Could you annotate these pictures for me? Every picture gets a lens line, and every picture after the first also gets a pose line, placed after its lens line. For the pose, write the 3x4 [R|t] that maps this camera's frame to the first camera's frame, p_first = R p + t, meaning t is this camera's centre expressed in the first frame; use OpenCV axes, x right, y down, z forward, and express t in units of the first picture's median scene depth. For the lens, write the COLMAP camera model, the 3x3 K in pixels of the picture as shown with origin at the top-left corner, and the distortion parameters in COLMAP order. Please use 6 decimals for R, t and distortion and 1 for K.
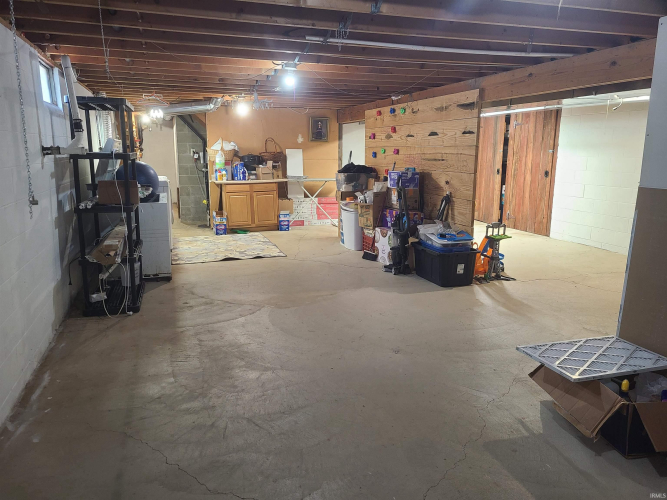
lens RADIAL K [[501.7, 0, 333.5], [0, 501.7, 250.0], [0, 0, 1]] dist [0.005138, 0.001628]
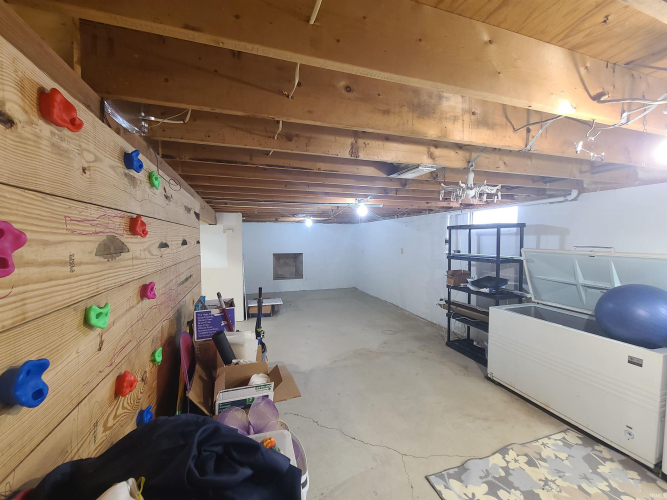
lens RADIAL K [[270.6, 0, 333.5], [0, 270.6, 250.0], [0, 0, 1]] dist [-0.003186, -0.000241]
pose [[-0.999997, -0.001645, 0.001850, -0.000599], [-0.001158, 0.971363, 0.237598, -0.327706], [-0.002188, 0.237595, -0.971362, 1.440119]]
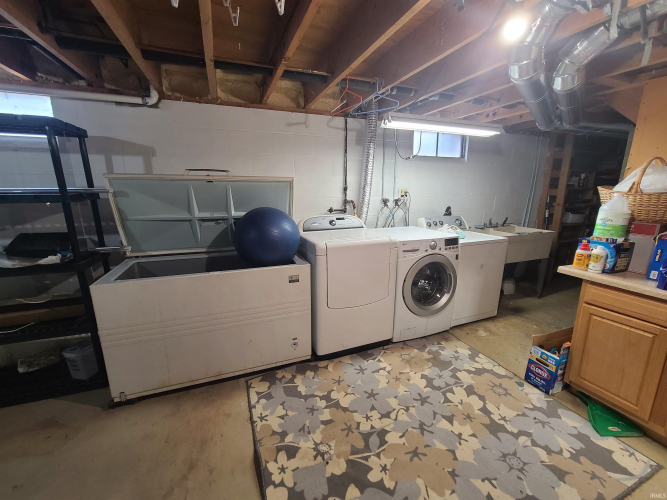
lens RADIAL K [[270.6, 0, 333.5], [0, 270.6, 250.0], [0, 0, 1]] dist [-0.003186, -0.000241]
pose [[0.039169, 0.222700, -0.974100, -0.039666], [-0.200128, 0.956844, 0.210707, -0.233427], [0.978986, 0.186692, 0.082047, 1.157567]]
